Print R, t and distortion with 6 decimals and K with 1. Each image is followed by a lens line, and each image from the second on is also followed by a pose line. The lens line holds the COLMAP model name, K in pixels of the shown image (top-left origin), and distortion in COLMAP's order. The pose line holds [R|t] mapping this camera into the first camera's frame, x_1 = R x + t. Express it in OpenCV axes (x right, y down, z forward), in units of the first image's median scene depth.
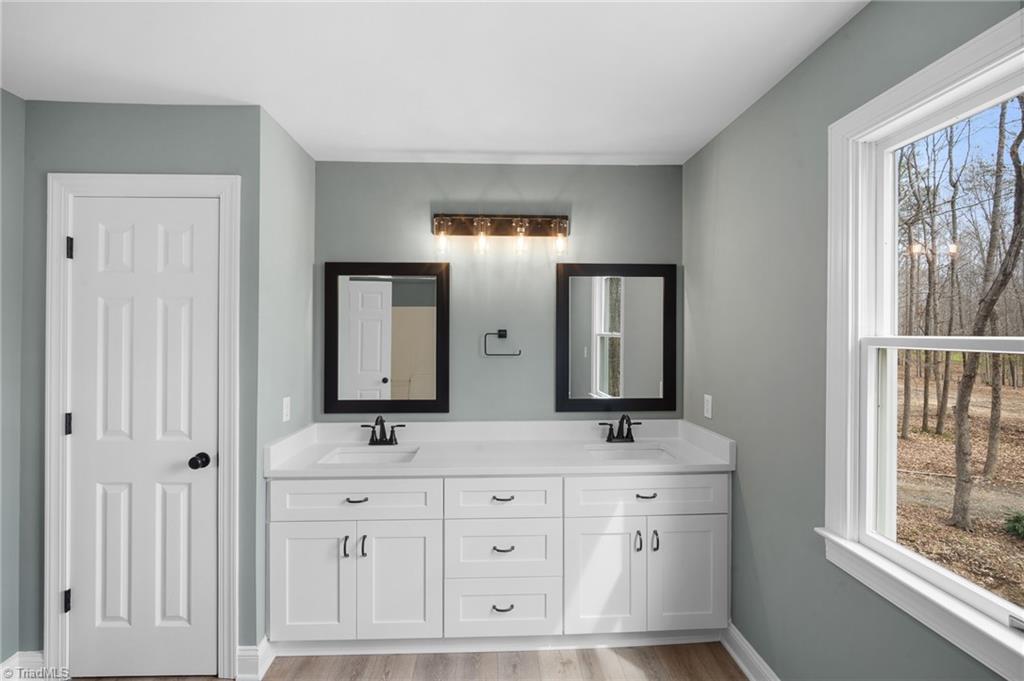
lens RADIAL K [[446.3, 0, 510.7], [0, 446.3, 333.3], [0, 0, 1]] dist [-0.017208, 0.003797]
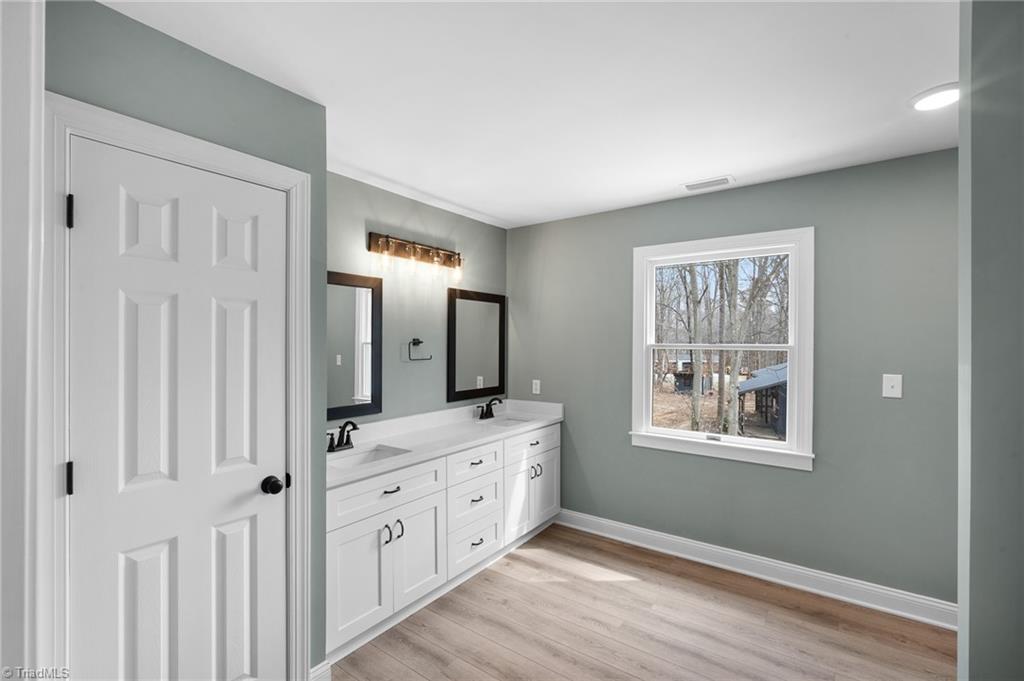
lens RADIAL K [[446.3, 0, 515.0], [0, 446.3, 345.7], [0, 0, 1]] dist [-0.017208, 0.003797]
pose [[0.619462, -0.005301, 0.785009, -0.958036], [-0.002874, 0.999955, 0.009020, -0.000999], [-0.785022, -0.007844, 0.619419, 0.058831]]
